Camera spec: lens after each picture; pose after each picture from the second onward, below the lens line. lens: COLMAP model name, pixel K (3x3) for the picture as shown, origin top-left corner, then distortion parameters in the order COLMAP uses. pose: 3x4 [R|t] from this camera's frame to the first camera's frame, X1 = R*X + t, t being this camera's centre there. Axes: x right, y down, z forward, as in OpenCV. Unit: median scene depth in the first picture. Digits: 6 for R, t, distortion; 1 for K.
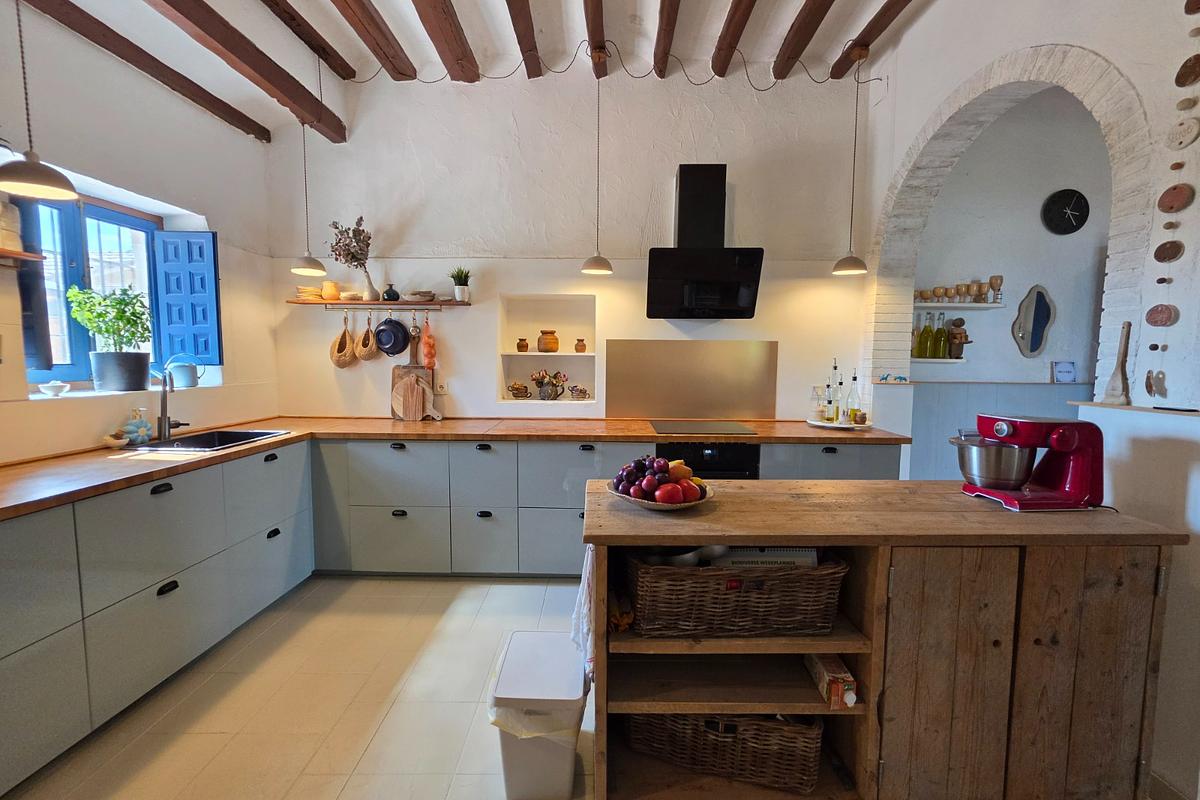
lens RADIAL K [[486.6, 0, 599.5], [0, 486.6, 396.1], [0, 0, 1]] dist [-0.003817, 0.000492]
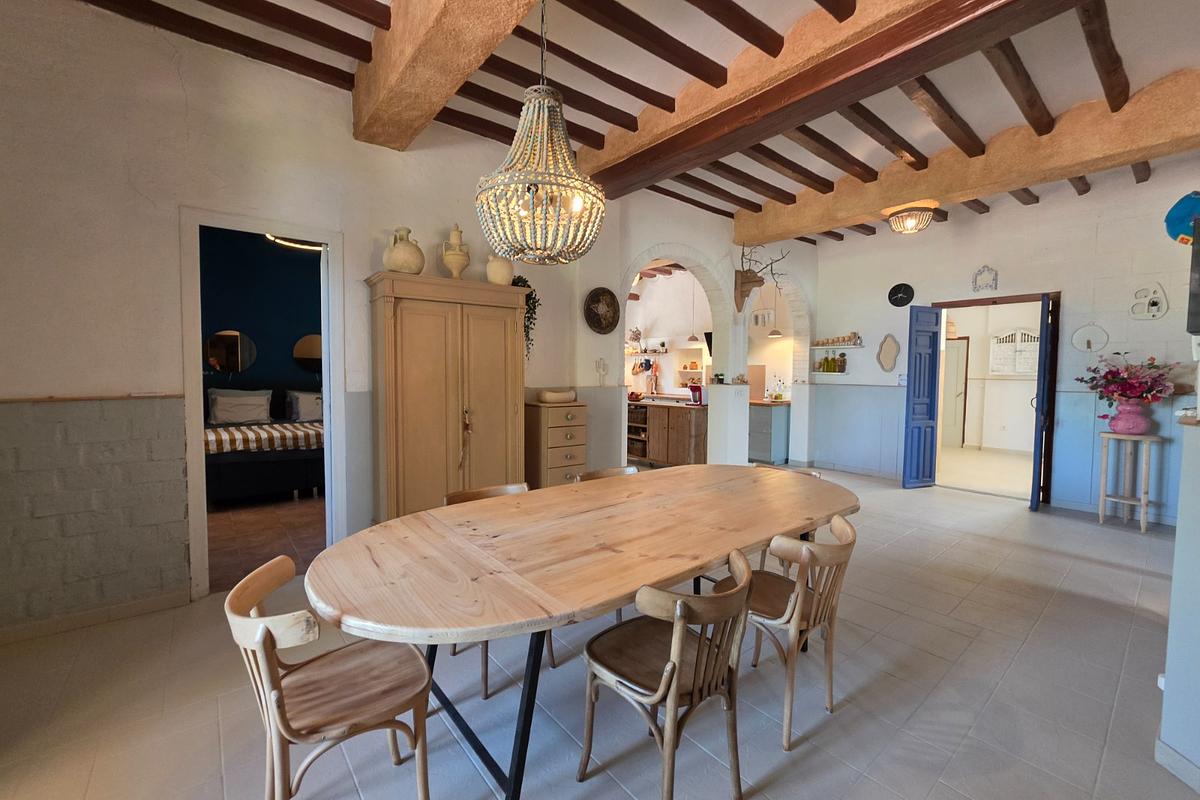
lens RADIAL K [[486.6, 0, 590.9], [0, 486.6, 395.9], [0, 0, 1]] dist [-0.003817, 0.000492]
pose [[0.621317, 0.039562, -0.782560, 1.783787], [-0.068207, 0.997664, -0.003717, 0.104802], [0.780585, 0.055686, 0.622564, -1.146697]]
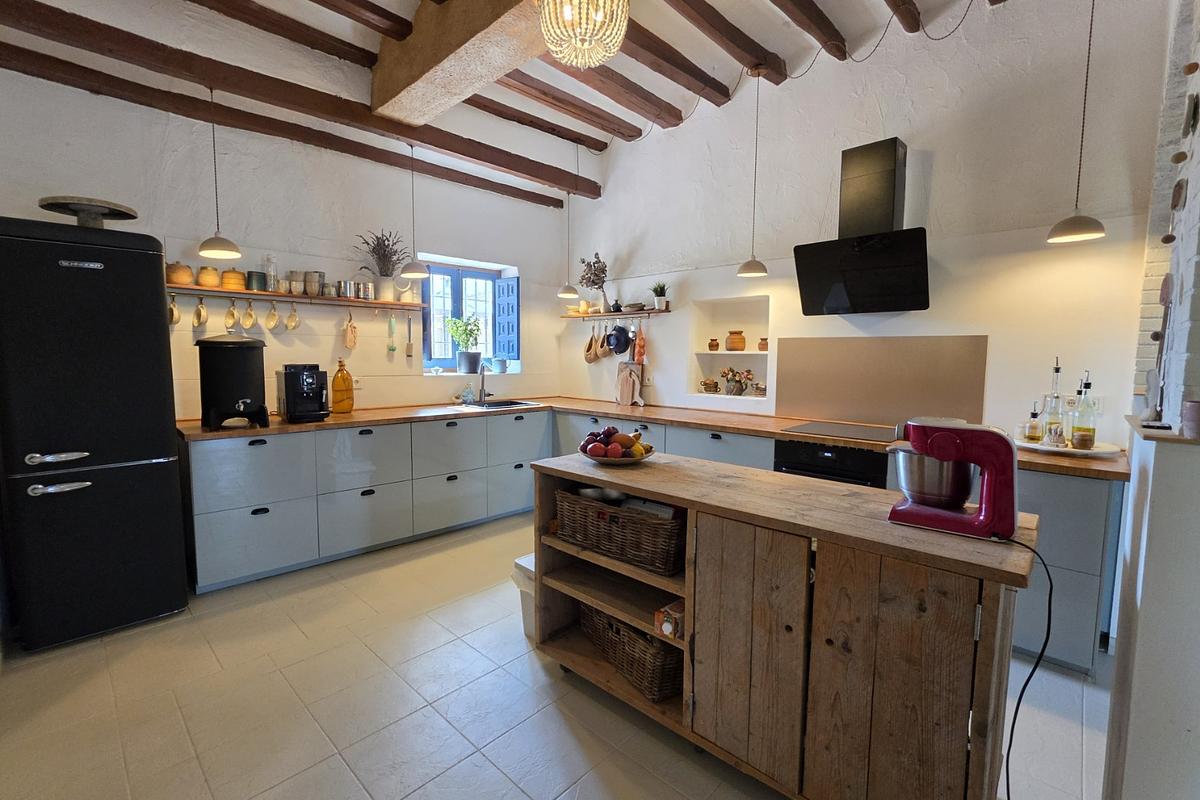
lens RADIAL K [[515.2, 0, 597.8], [0, 515.2, 394.0], [0, 0, 1]] dist [-0.001031, -0.000037]
pose [[0.724734, 0.052067, -0.687059, 0.524960], [-0.059304, 0.998154, 0.013085, 0.009010], [0.686472, 0.031262, 0.726484, -0.037877]]
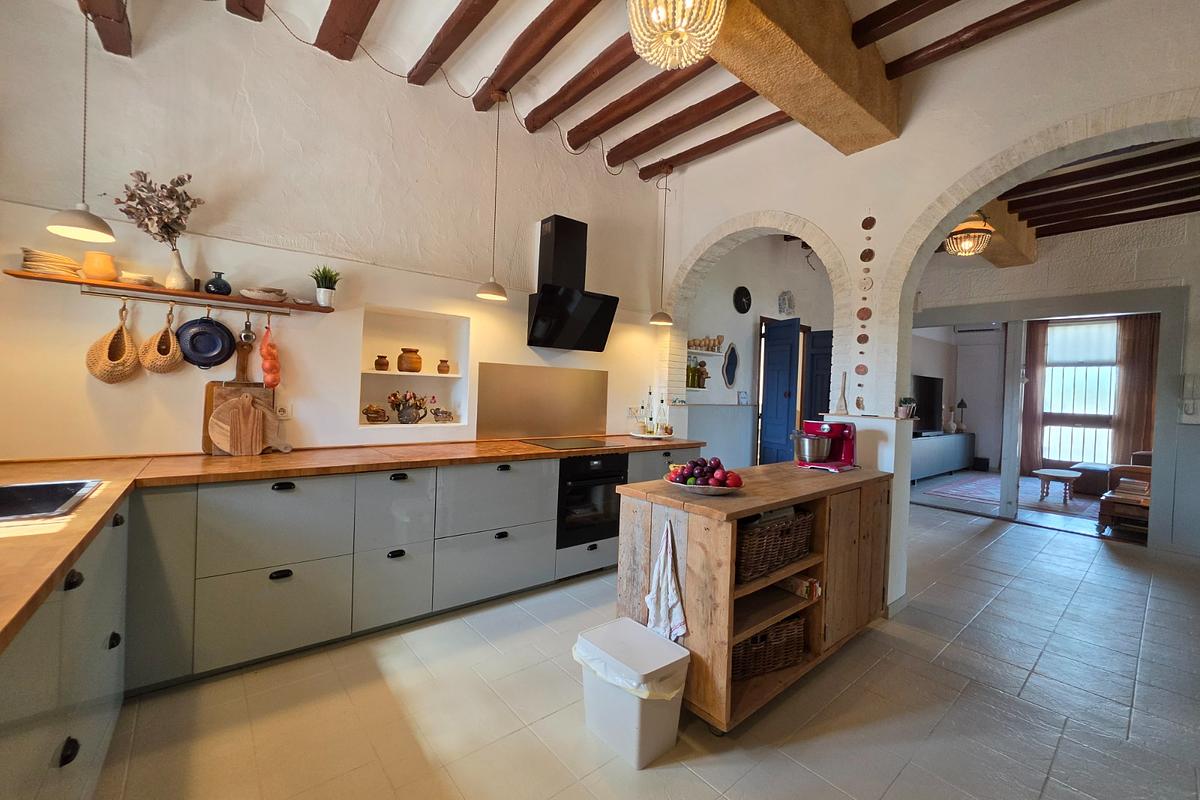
lens RADIAL K [[486.6, 0, 602.3], [0, 486.6, 394.6], [0, 0, 1]] dist [-0.003817, 0.000492]
pose [[0.767233, 0.013134, 0.641234, -0.472896], [0.022001, 0.998663, -0.046779, 0.004411], [-0.640991, 0.049998, 0.765918, 0.068277]]
